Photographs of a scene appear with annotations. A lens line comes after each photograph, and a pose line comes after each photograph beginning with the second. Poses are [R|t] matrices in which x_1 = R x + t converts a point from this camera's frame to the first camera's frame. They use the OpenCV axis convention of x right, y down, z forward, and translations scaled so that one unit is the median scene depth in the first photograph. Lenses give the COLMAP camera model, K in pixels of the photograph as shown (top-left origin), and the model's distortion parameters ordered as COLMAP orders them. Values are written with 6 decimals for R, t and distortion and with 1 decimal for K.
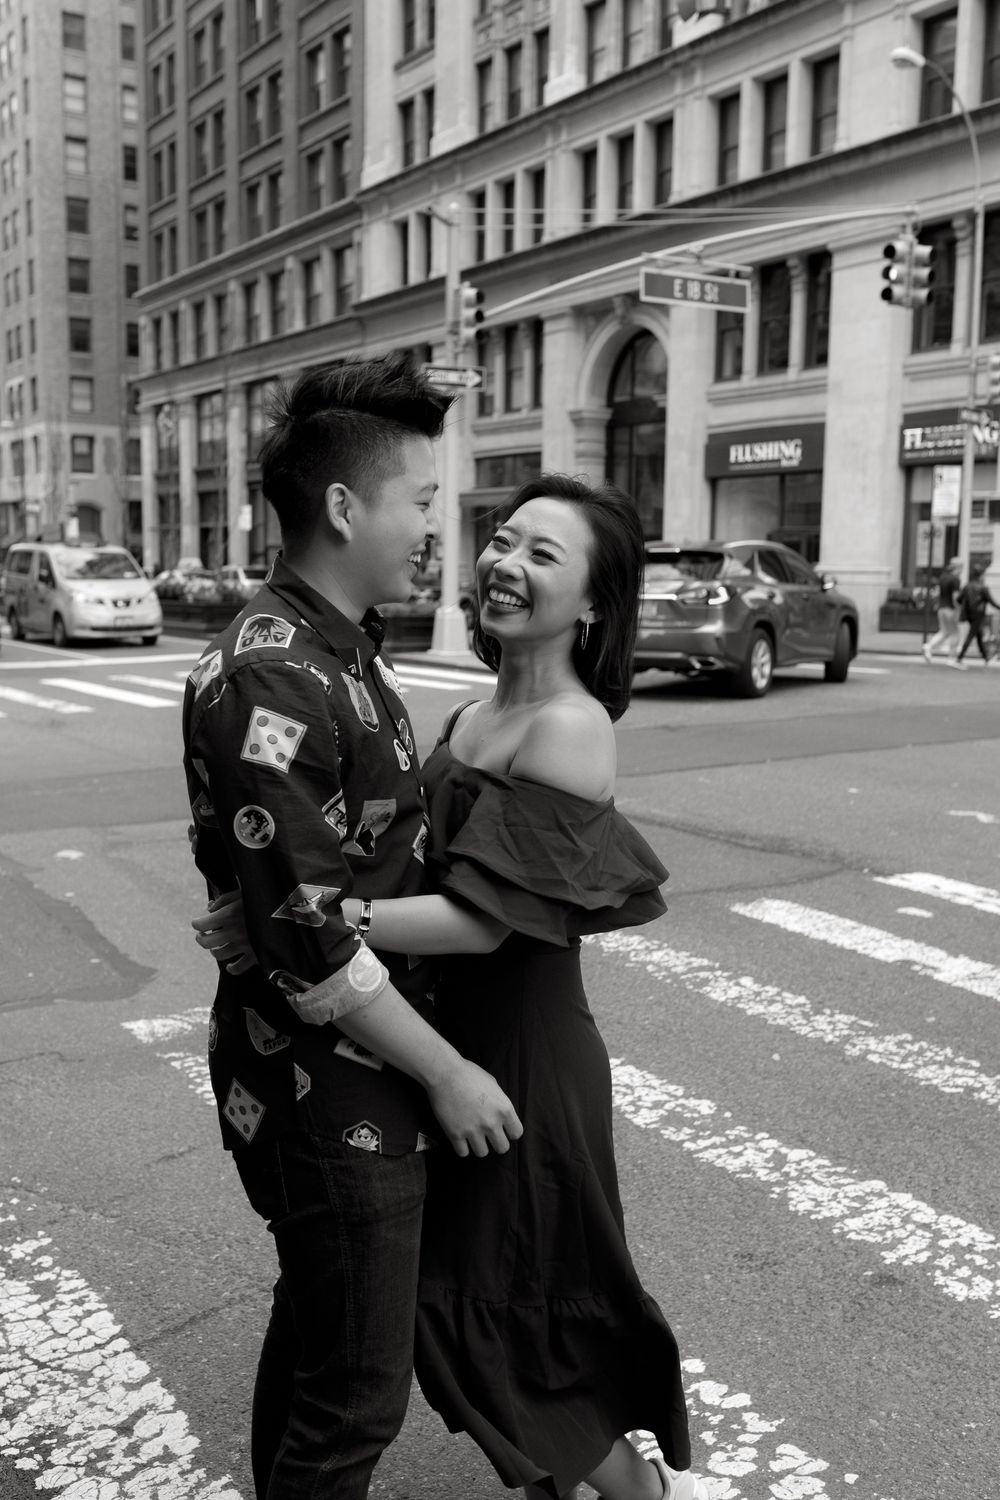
lens RADIAL K [[1377.6, 0, 471.2], [0, 1377.6, 749.2], [0, 0, 1]] dist [0.004995, -0.007235]
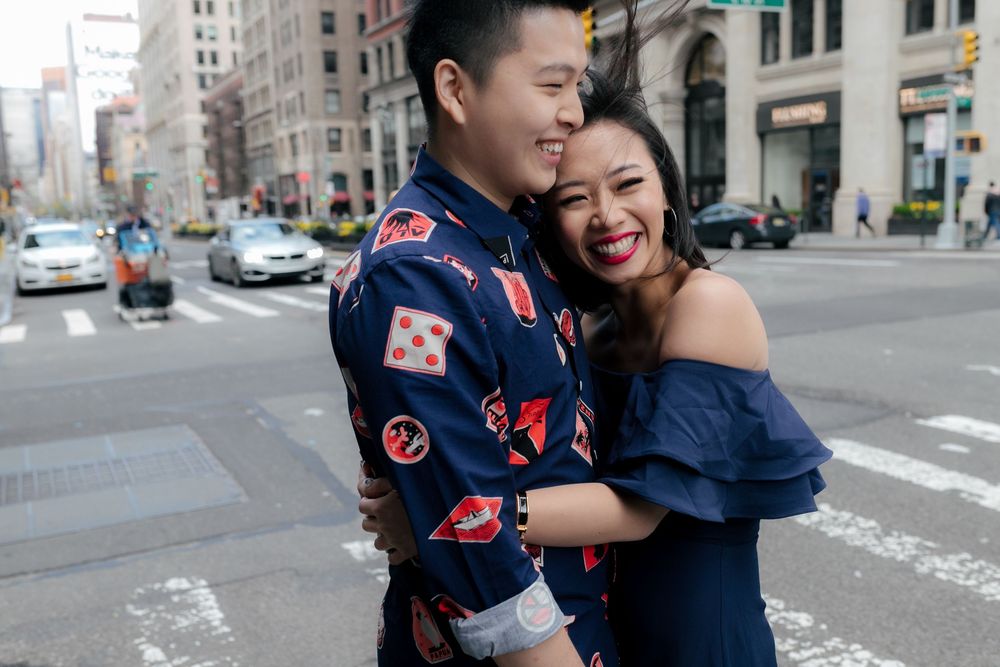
lens RADIAL K [[924.9, 0, 500.0], [0, 924.9, 333.5], [0, 0, 1]] dist [0.005685, -0.008024]
pose [[0.994246, -0.027413, -0.103553, -0.004574], [0.027969, 0.999601, 0.003919, -0.003353], [0.103404, -0.006793, 0.994616, 0.128184]]
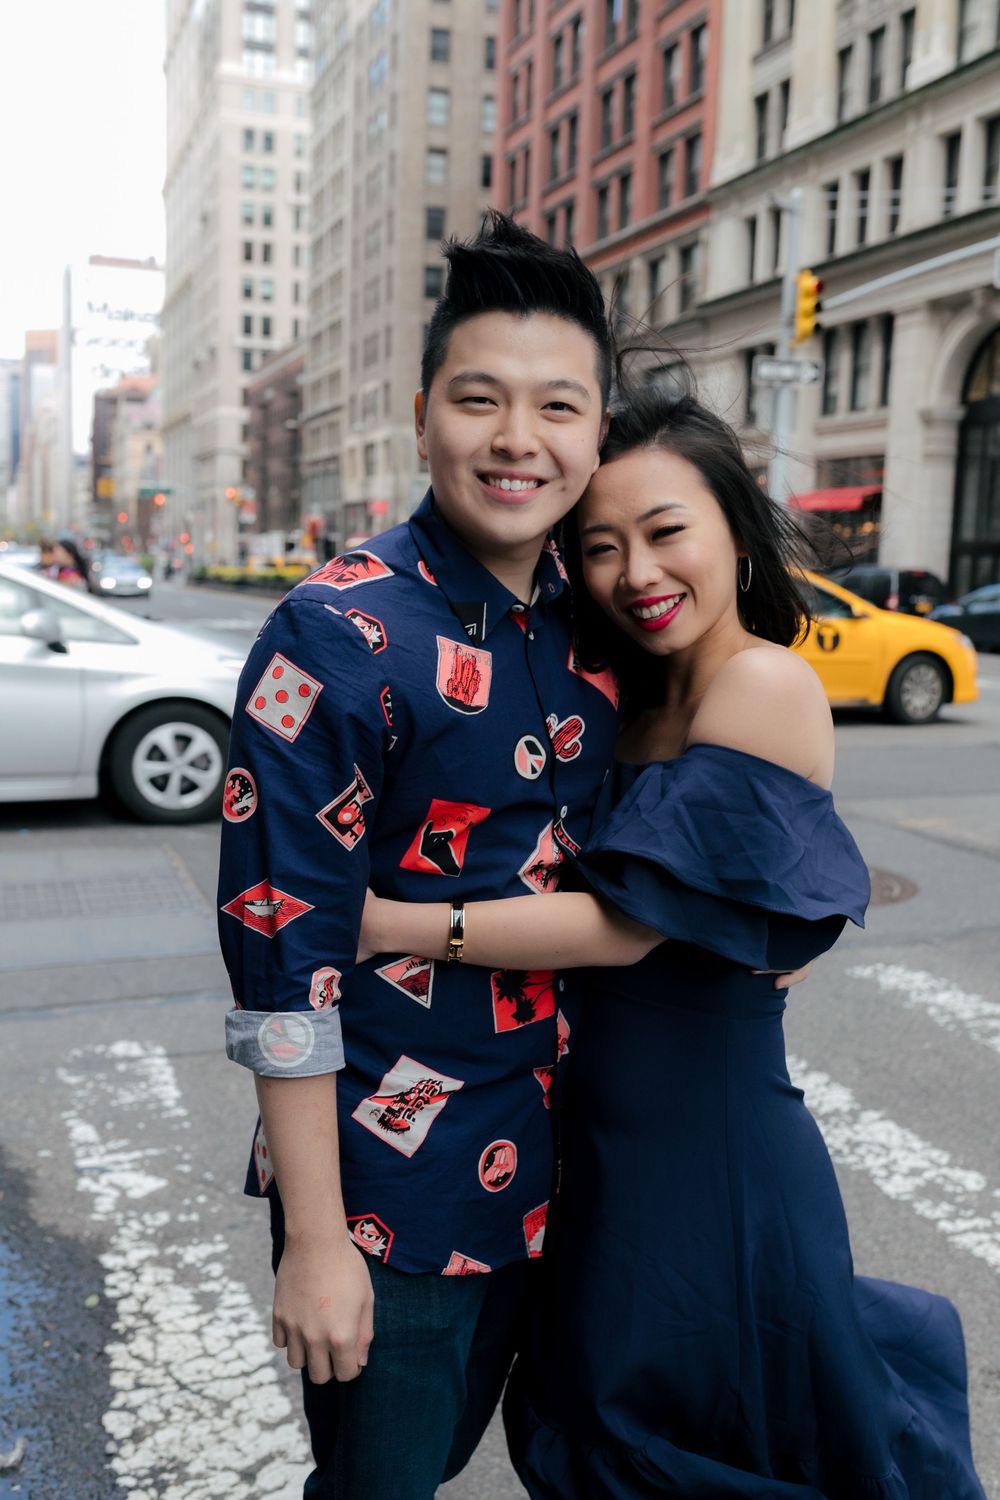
lens RADIAL K [[1387.3, 0, 500.0], [0, 1387.3, 750.0], [0, 0, 1]] dist [0.005685, -0.008024]
pose [[0.975971, 0.048201, -0.212504, 0.043219], [-0.048851, 0.998804, 0.002195, 0.003443], [0.212356, 0.008239, 0.977158, 0.073416]]
